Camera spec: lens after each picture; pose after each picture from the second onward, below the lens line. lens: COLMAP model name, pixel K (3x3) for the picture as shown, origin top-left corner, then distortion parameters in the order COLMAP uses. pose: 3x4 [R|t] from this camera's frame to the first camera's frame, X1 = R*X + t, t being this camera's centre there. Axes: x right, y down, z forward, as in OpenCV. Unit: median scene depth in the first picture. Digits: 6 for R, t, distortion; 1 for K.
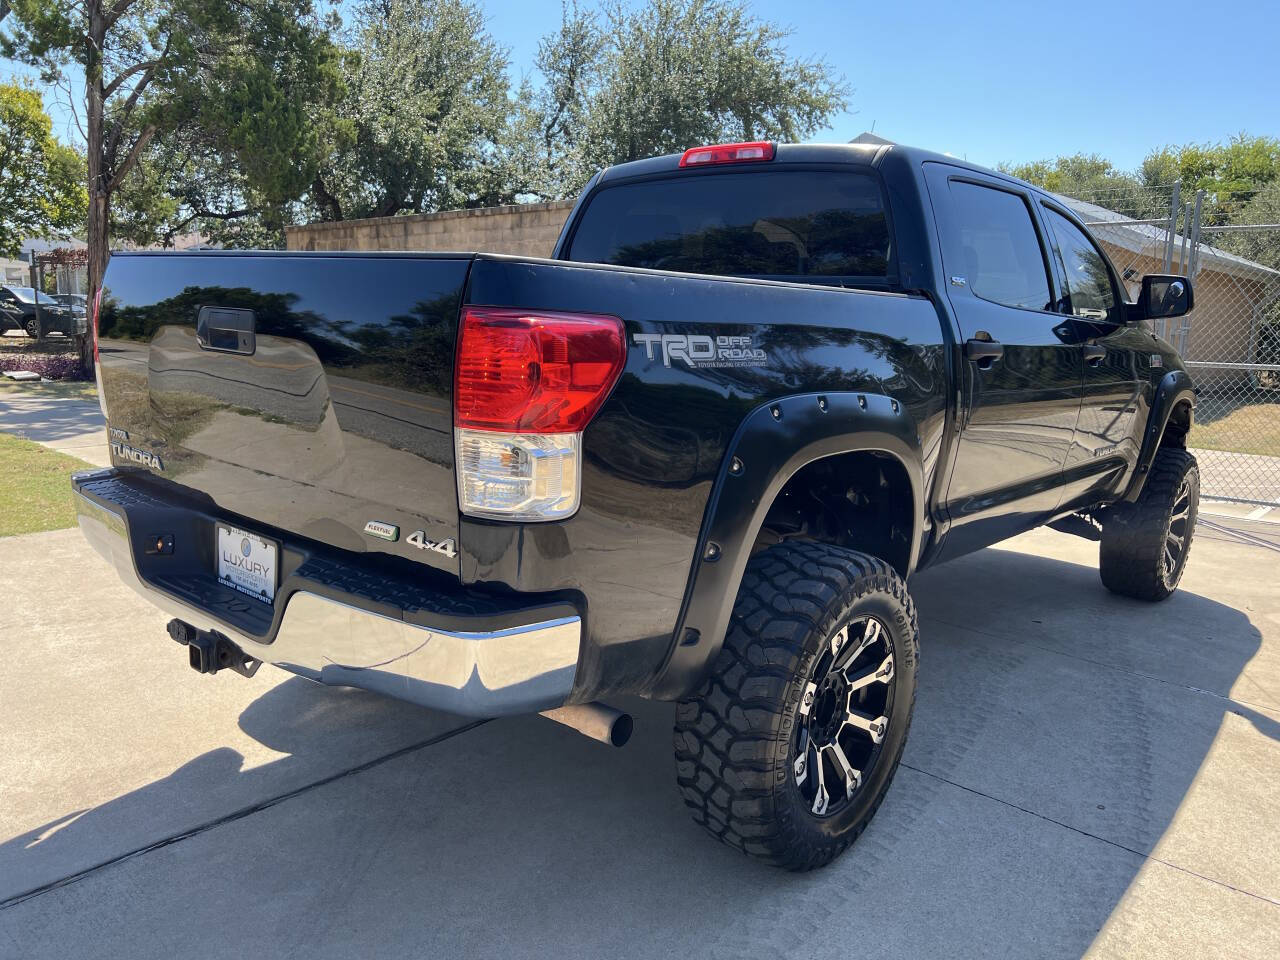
lens RADIAL K [[963.7, 0, 637.9], [0, 963.7, 480.8], [0, 0, 1]] dist [0.047050, -0.051825]
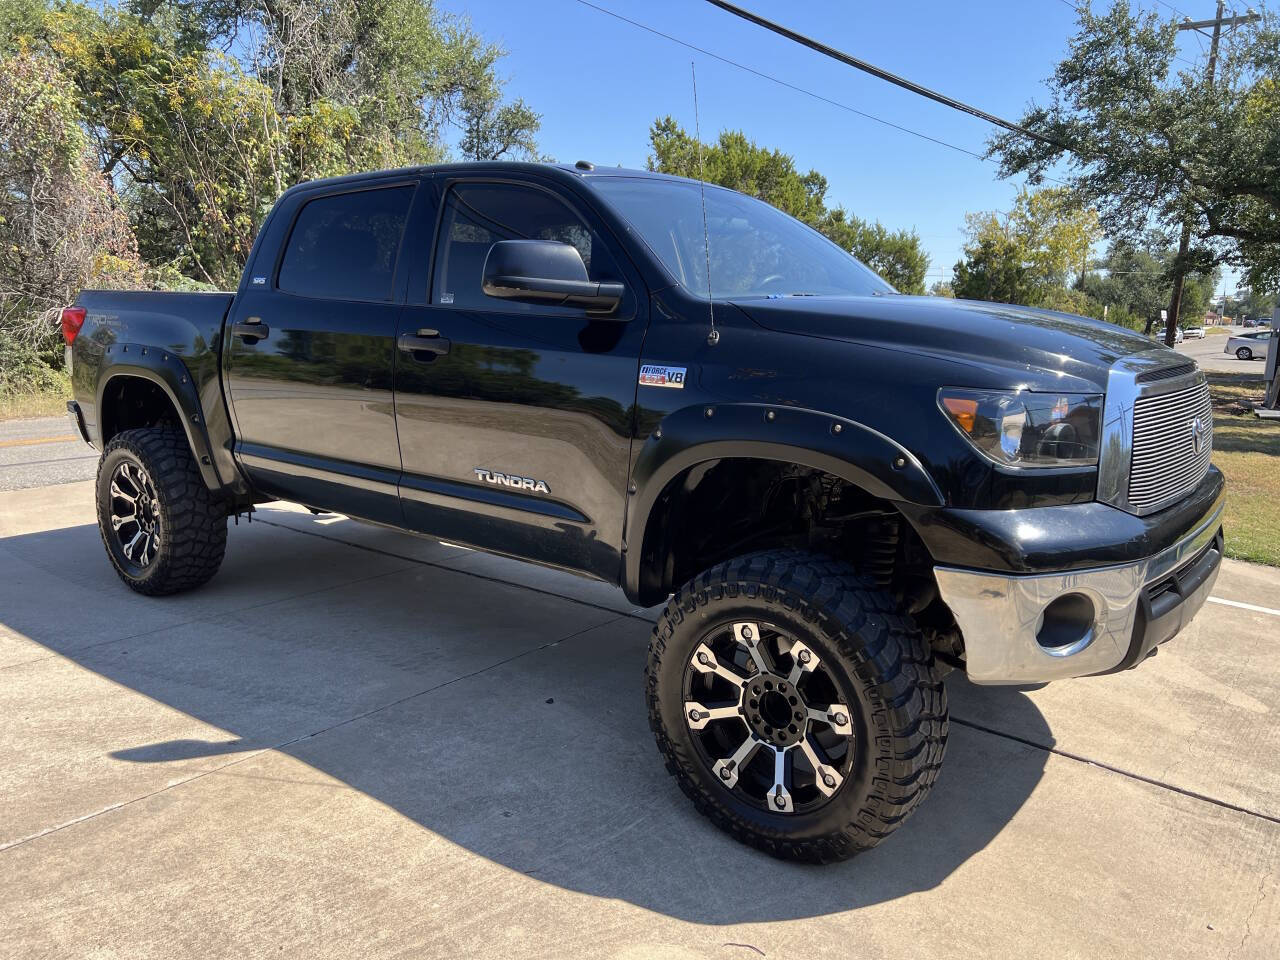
lens RADIAL K [[963.7, 0, 631.5], [0, 963.7, 471.9], [0, 0, 1]] dist [0.047050, -0.051825]
pose [[0.038608, 0.125674, -0.991320, 1.327556], [-0.190764, 0.974741, 0.116143, -0.154332], [0.980876, 0.184624, 0.061607, 1.133682]]
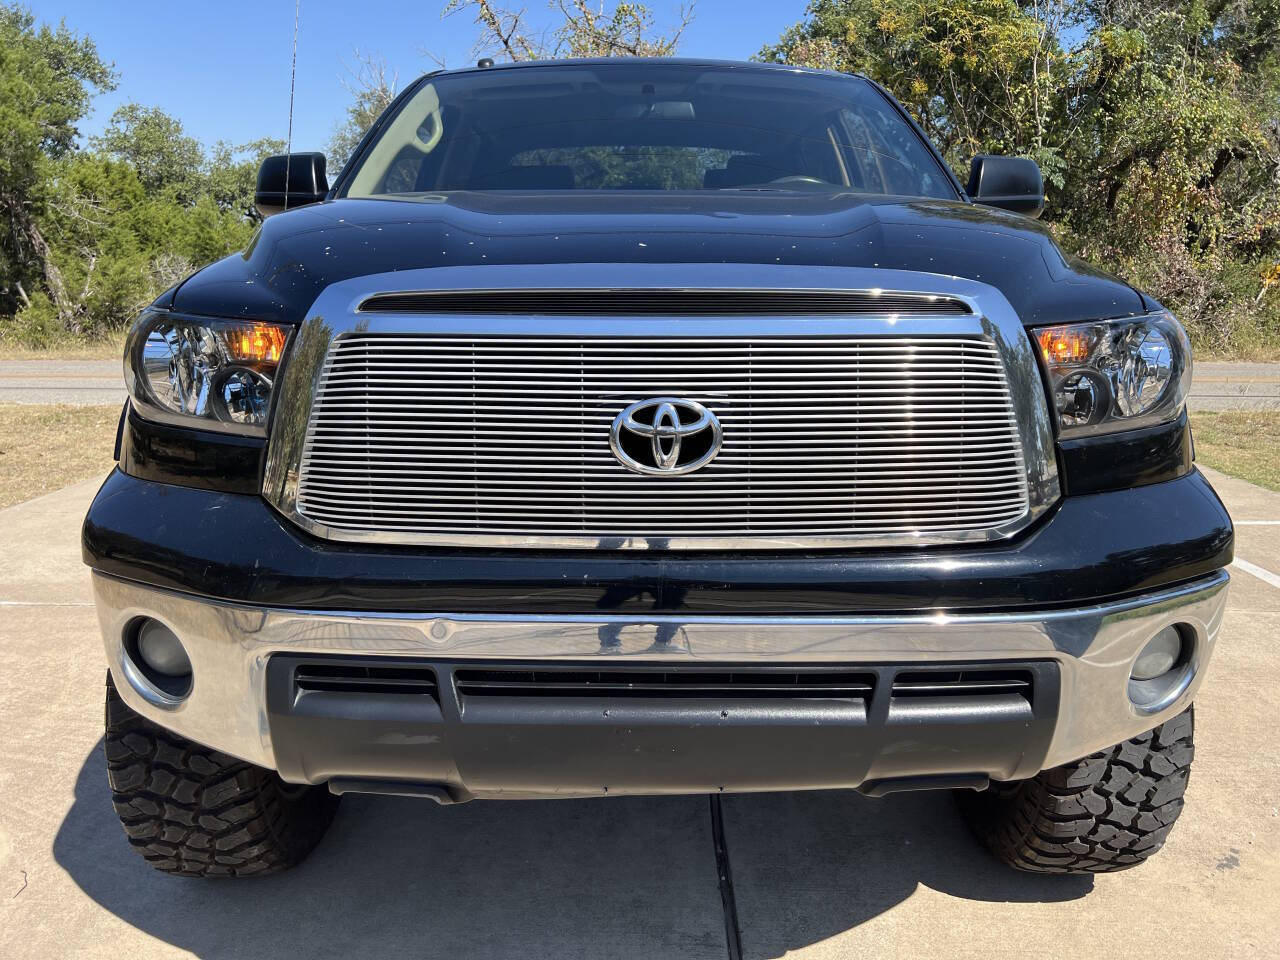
lens RADIAL K [[963.7, 0, 643.0], [0, 963.7, 486.6], [0, 0, 1]] dist [0.047050, -0.051825]
pose [[-0.746139, 0.102034, -0.657925, 0.880655], [-0.158232, 0.932698, 0.324095, -0.268166], [0.646714, 0.345925, -0.679777, 1.799557]]
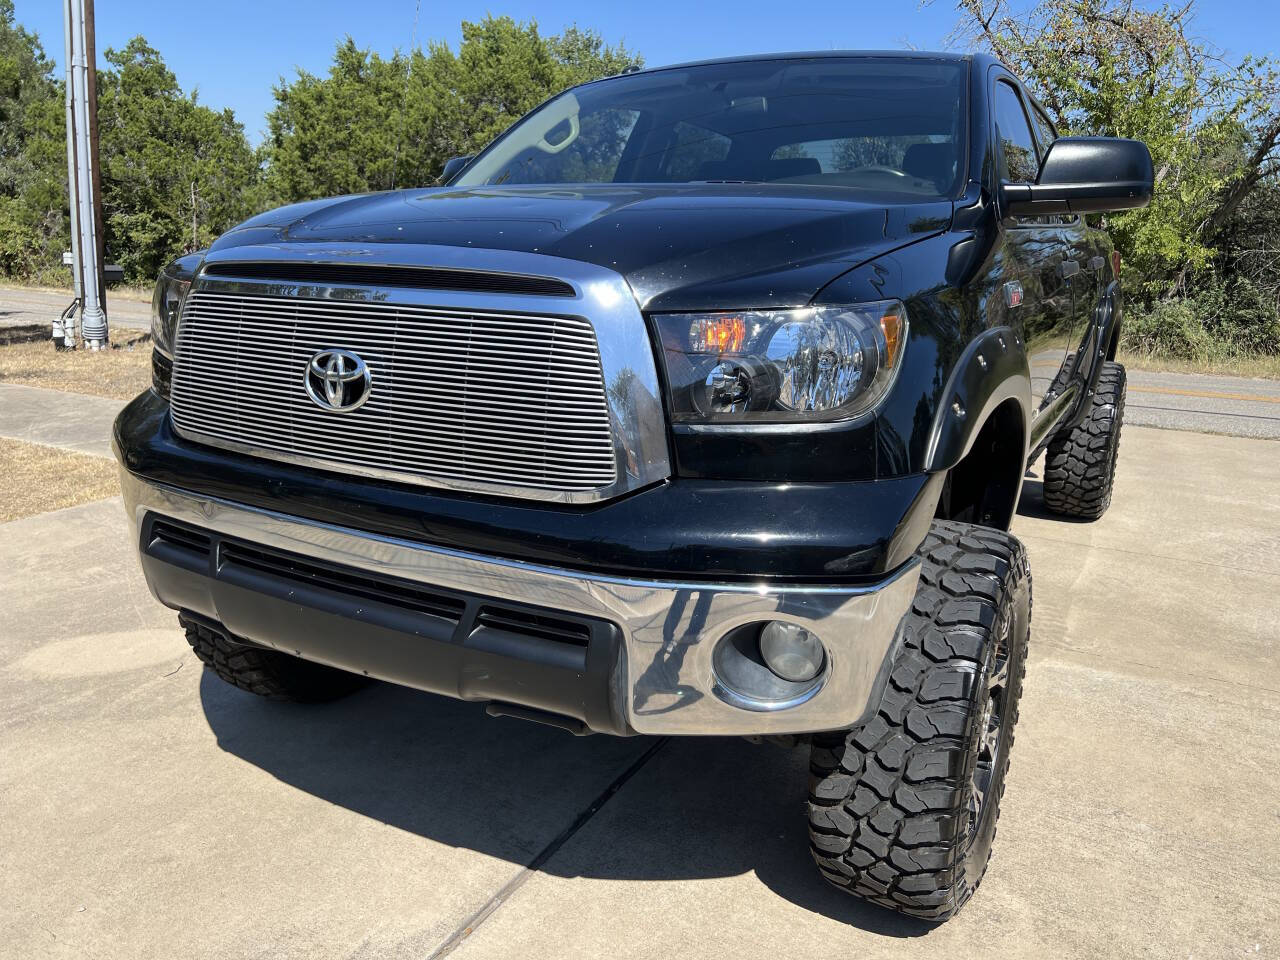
lens RADIAL K [[963.7, 0, 646.8], [0, 963.7, 484.2], [0, 0, 1]] dist [0.047050, -0.051825]
pose [[-0.974714, -0.018148, -0.222719, 0.611267], [-0.107245, 0.912397, 0.395006, -0.317719], [0.196040, 0.408903, -0.891273, 1.994837]]
